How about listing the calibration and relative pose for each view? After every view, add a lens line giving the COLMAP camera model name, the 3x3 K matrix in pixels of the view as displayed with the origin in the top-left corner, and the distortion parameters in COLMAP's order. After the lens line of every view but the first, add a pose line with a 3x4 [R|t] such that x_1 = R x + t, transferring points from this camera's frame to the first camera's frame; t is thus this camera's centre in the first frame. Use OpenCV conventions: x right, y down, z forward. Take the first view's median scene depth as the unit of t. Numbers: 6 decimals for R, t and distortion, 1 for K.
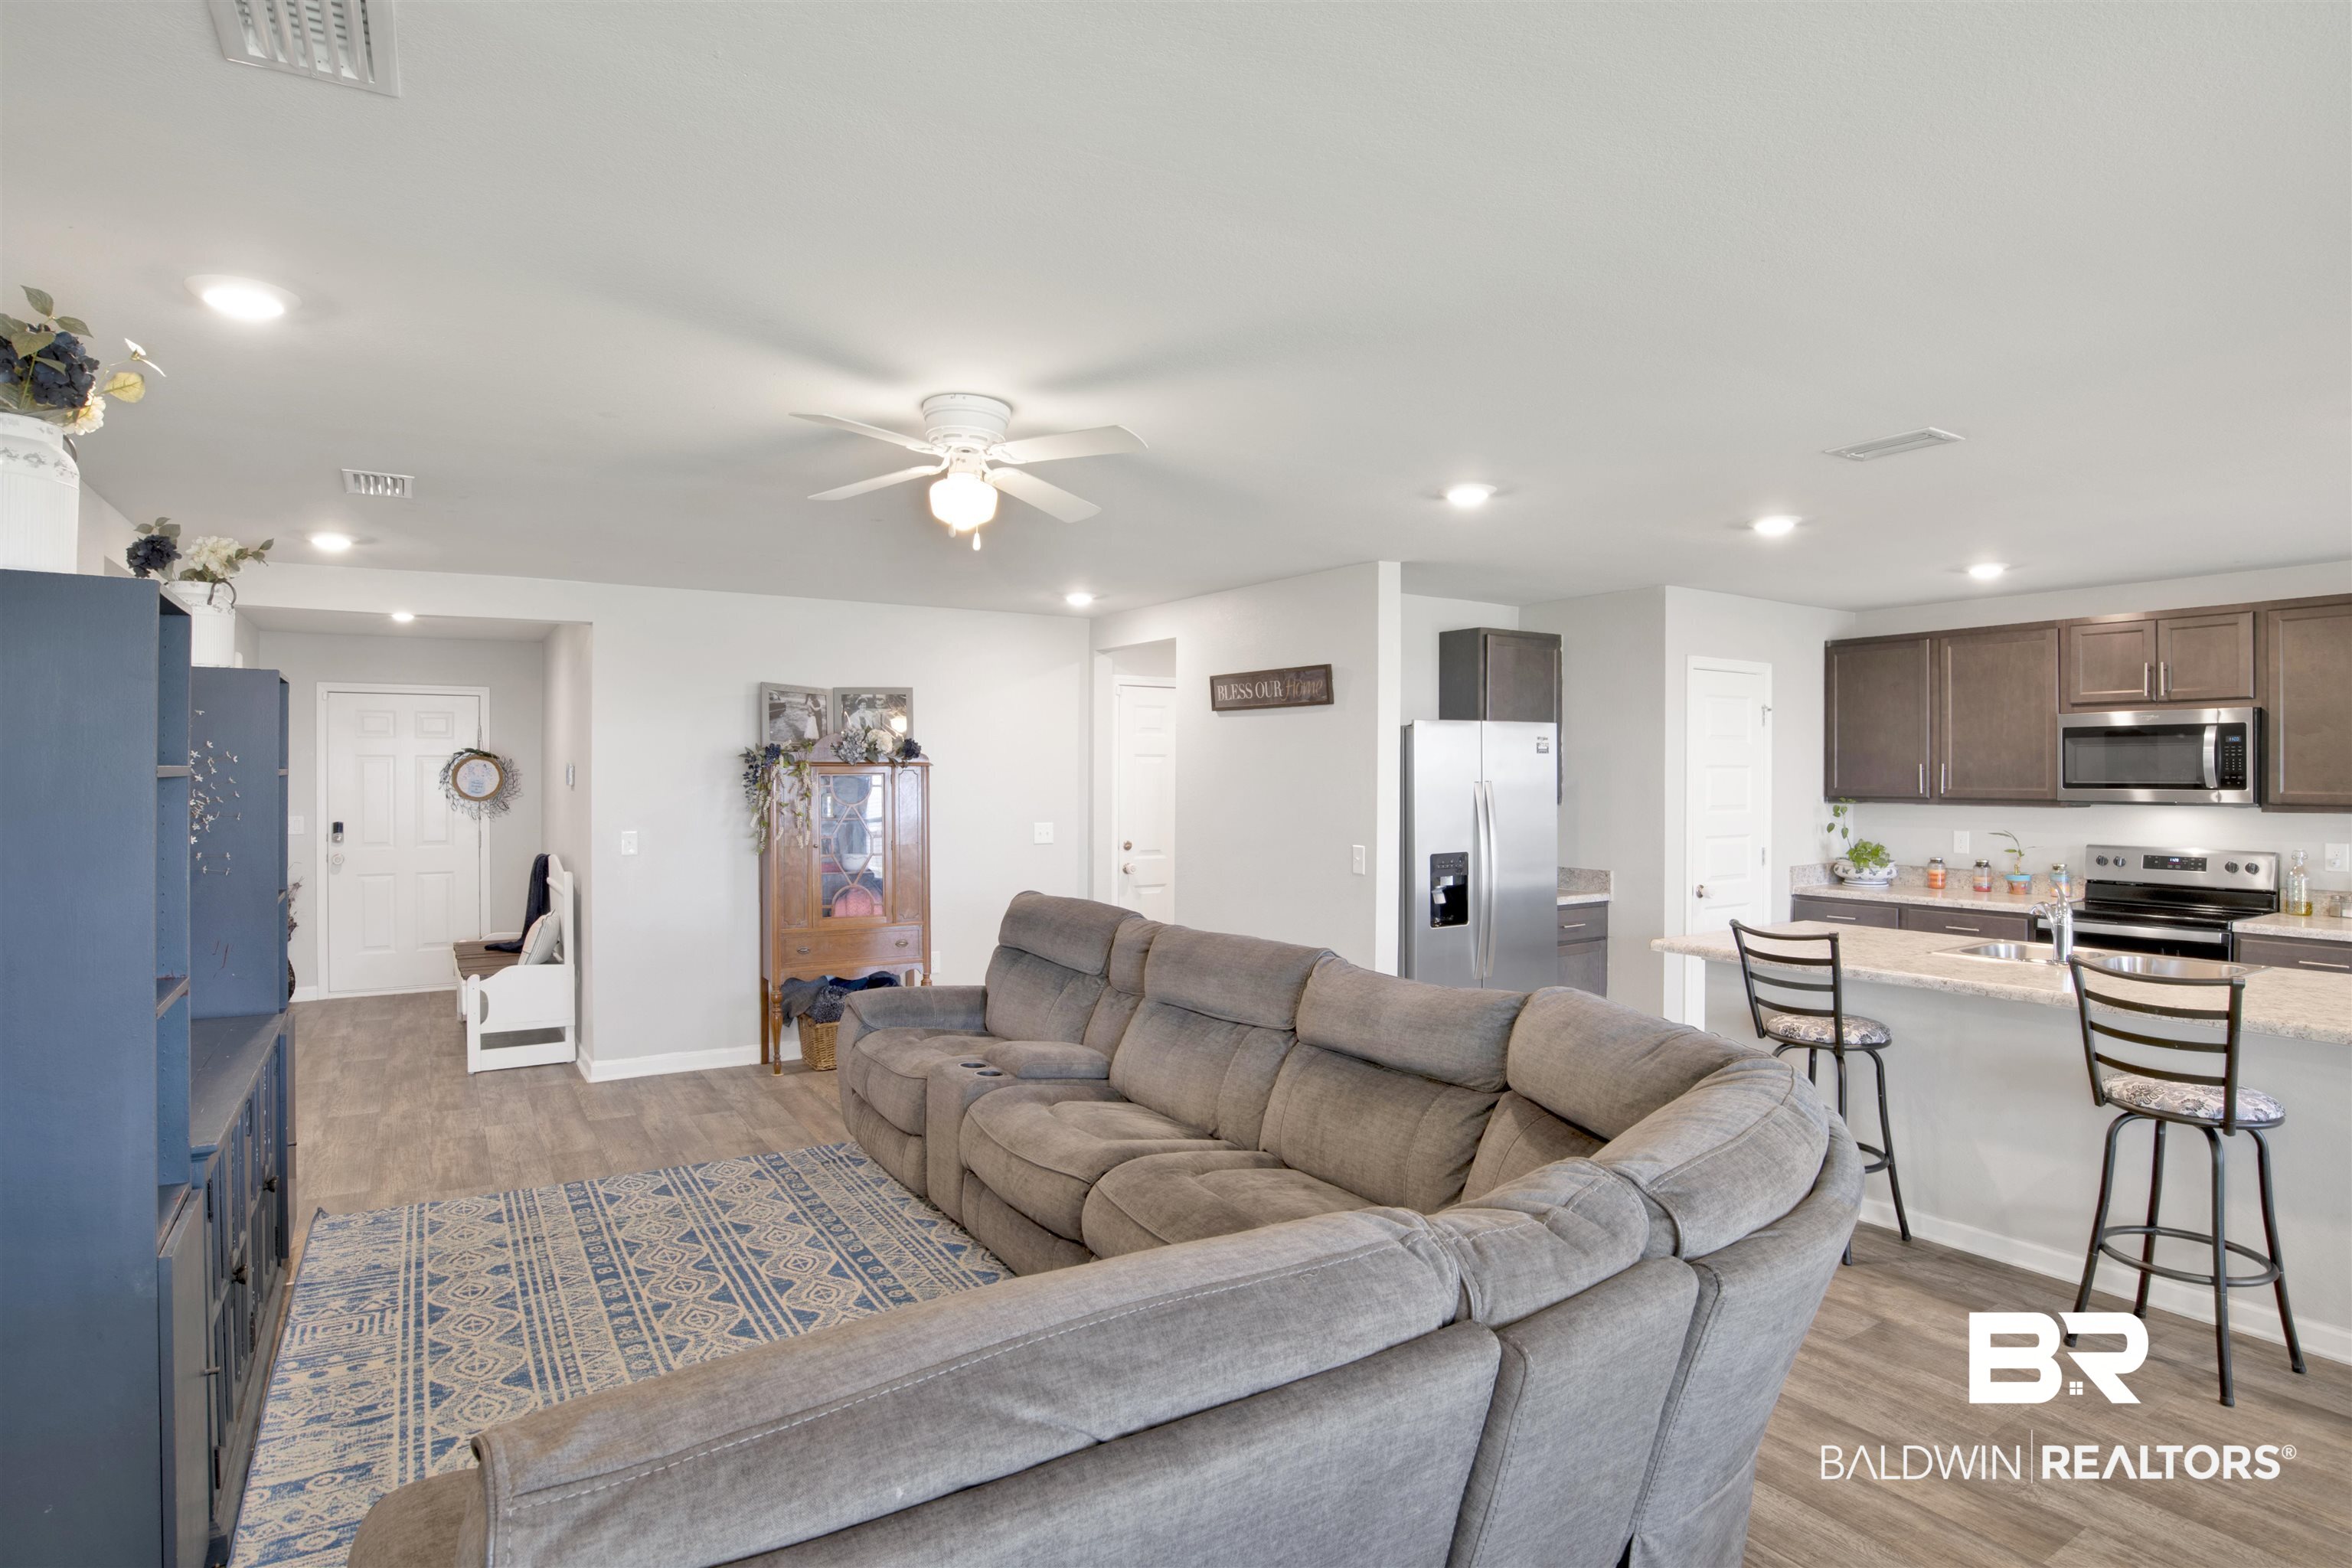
lens RADIAL K [[1224.3, 0, 1179.2], [0, 1224.3, 780.0], [0, 0, 1]] dist [-0.032607, 0.003240]
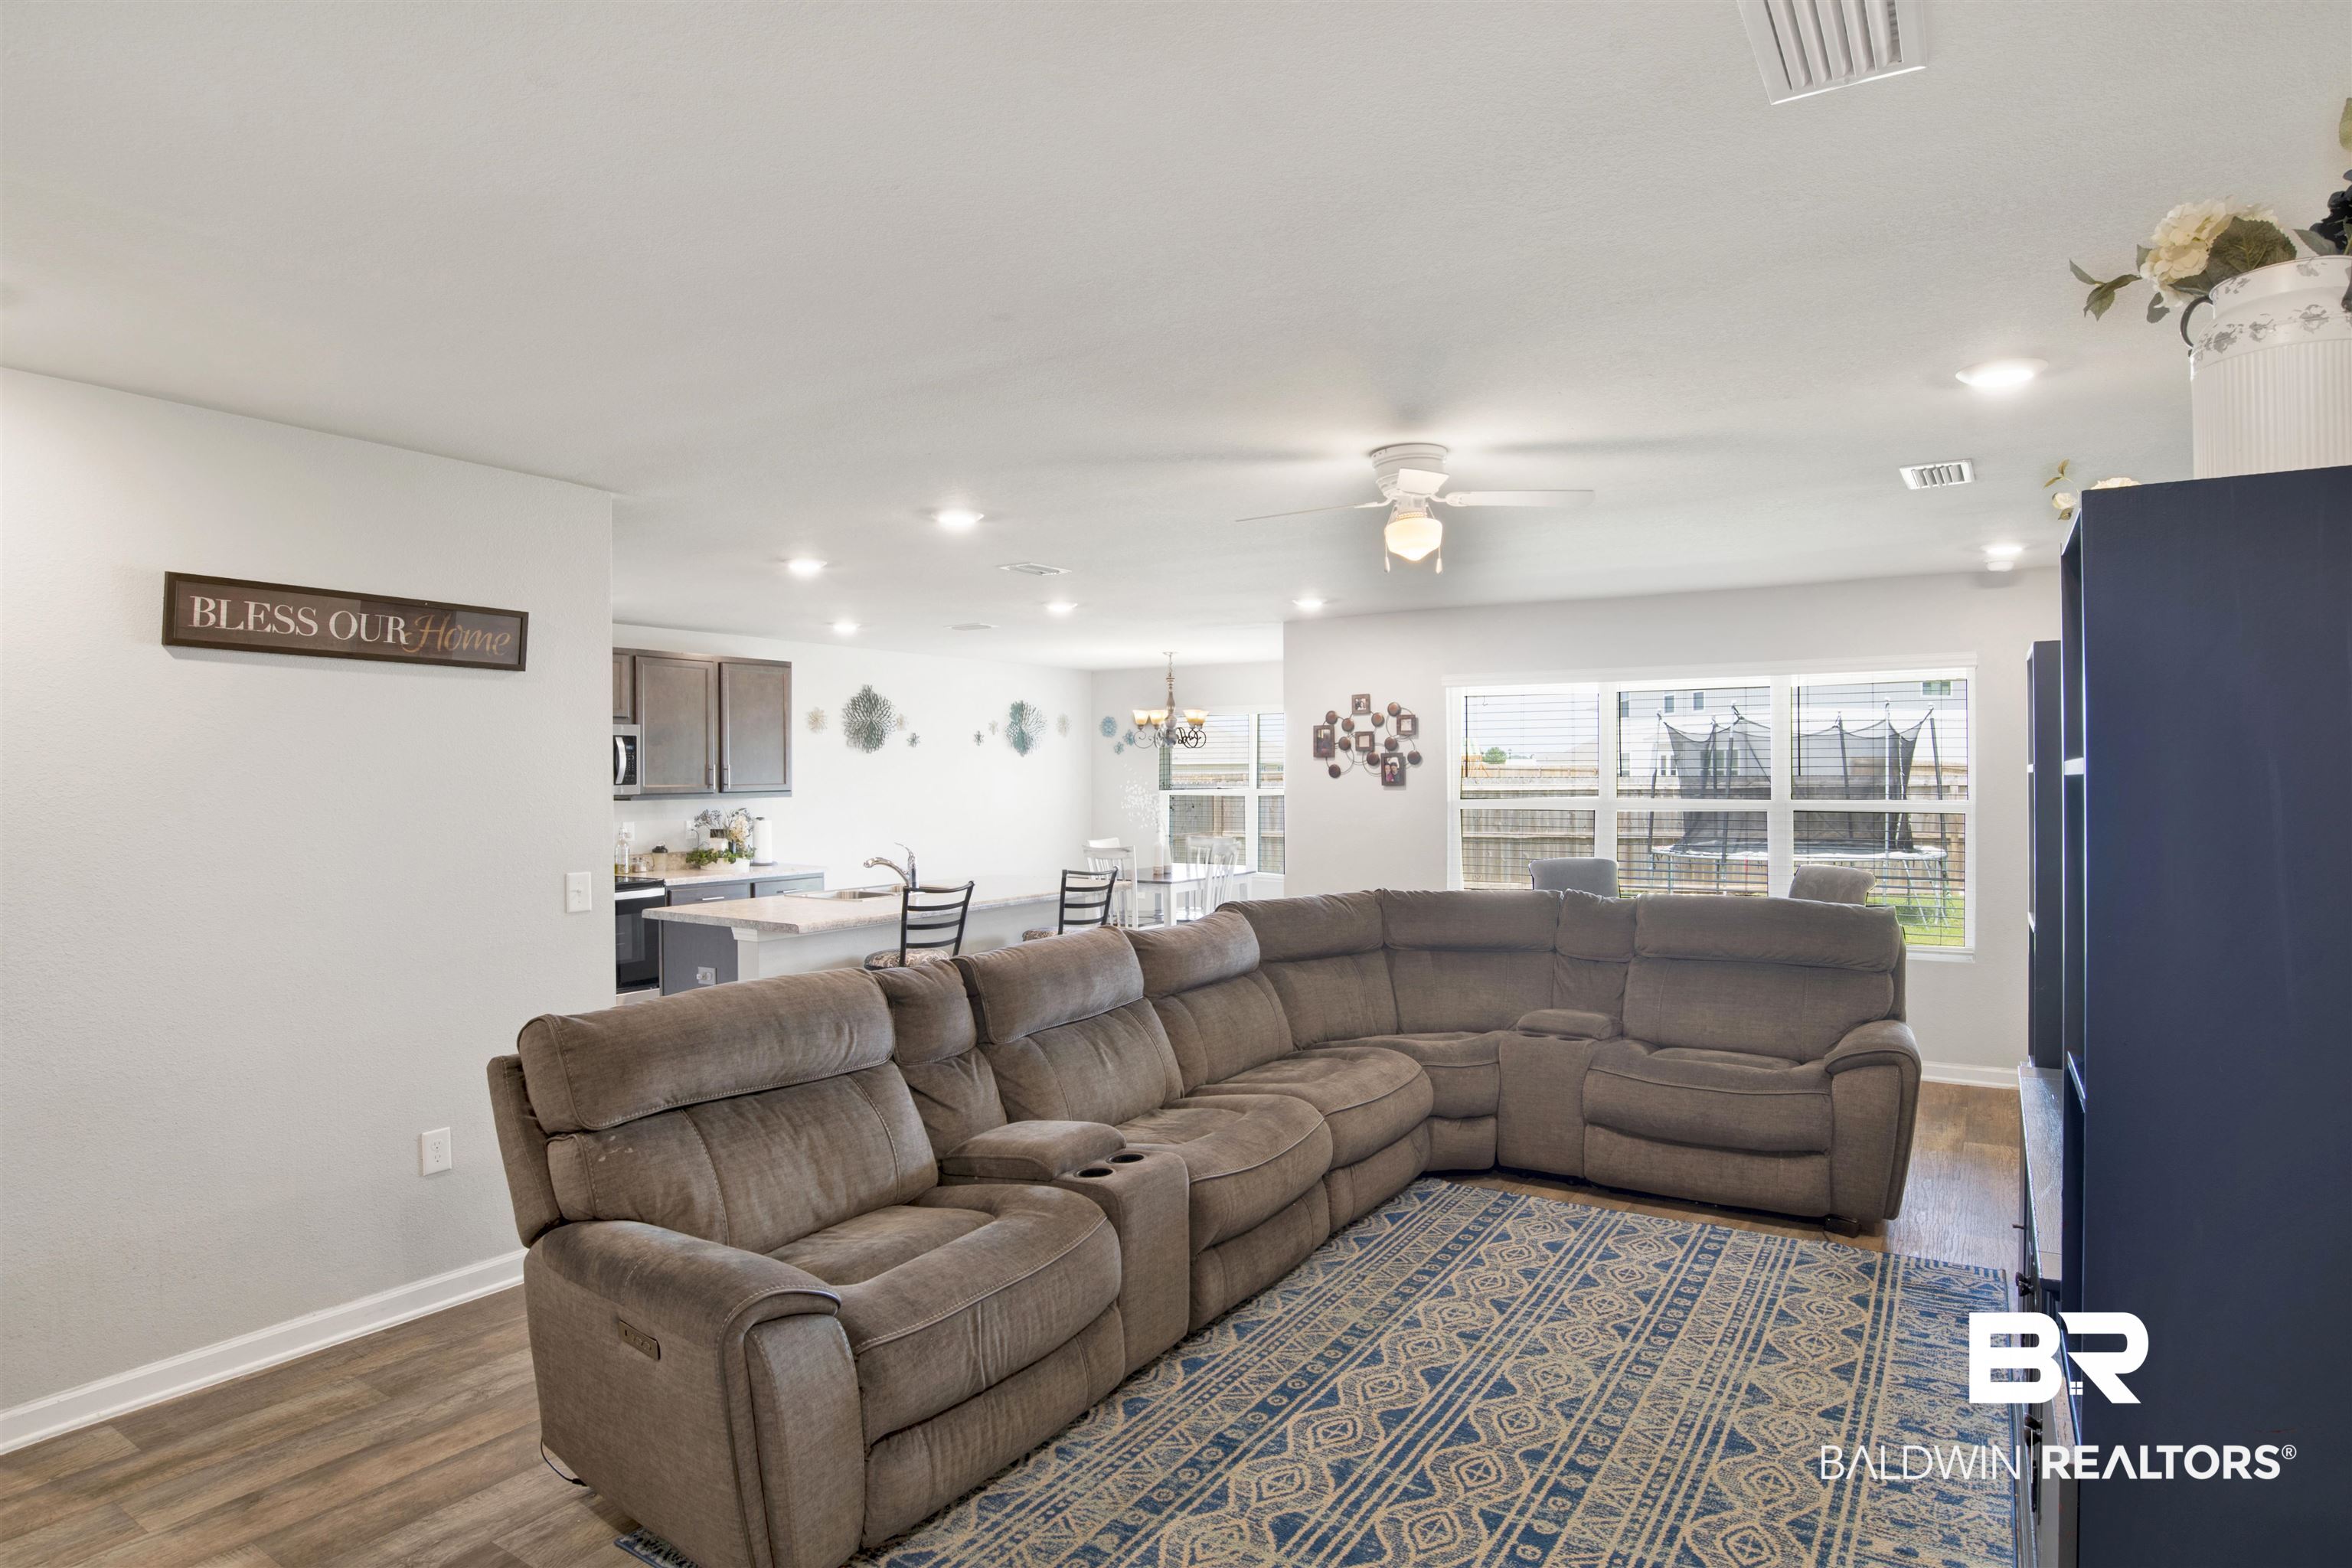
lens RADIAL K [[1272.0, 0, 1171.0], [0, 1272.0, 779.3], [0, 0, 1]] dist [-0.030511, 0.001745]
pose [[-0.415358, -0.004006, 0.909649, -0.977100], [0.000145, 0.999990, 0.004470, -0.008338], [-0.909658, 0.001988, -0.415353, 1.414828]]
